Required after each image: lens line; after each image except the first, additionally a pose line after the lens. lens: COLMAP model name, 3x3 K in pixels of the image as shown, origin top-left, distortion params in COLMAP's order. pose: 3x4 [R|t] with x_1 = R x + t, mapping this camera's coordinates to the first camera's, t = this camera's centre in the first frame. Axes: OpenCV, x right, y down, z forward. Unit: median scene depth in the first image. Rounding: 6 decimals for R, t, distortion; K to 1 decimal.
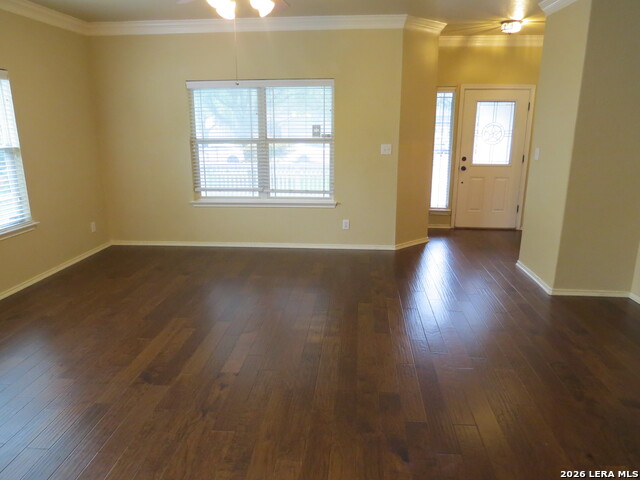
lens RADIAL K [[458.5, 0, 312.2], [0, 458.5, 236.2], [0, 0, 1]] dist [-0.007767, -0.004691]
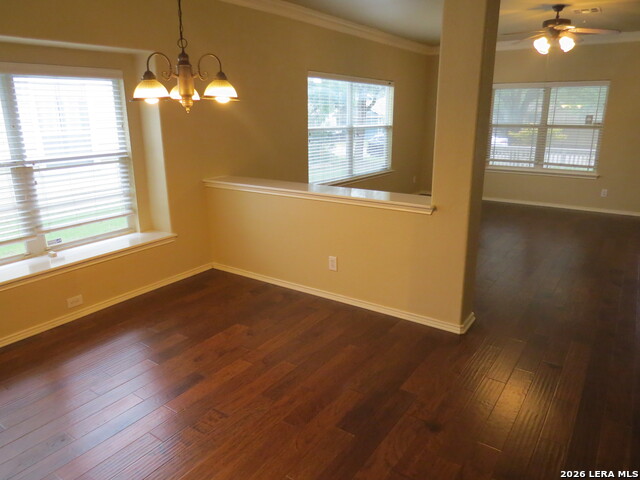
lens RADIAL K [[439.4, 0, 320.0], [0, 439.4, 240.0], [0, 0, 1]] dist [-0.033862, 0.000941]
pose [[0.871054, 0.137874, -0.471440, -0.030473], [-0.121078, 0.990450, 0.065951, 0.122994], [0.476031, -0.000366, 0.879428, -0.456365]]
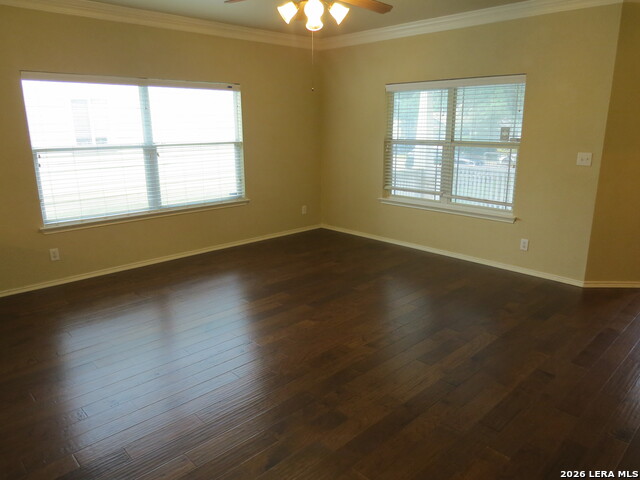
lens RADIAL K [[447.6, 0, 320.0], [0, 447.6, 240.0], [0, 0, 1]] dist [-0.032679, 0.010701]
pose [[0.755309, 0.167421, -0.633624, 0.311938], [-0.161464, 0.984556, 0.067675, -0.028791], [0.635168, 0.051192, 0.770676, 0.122103]]
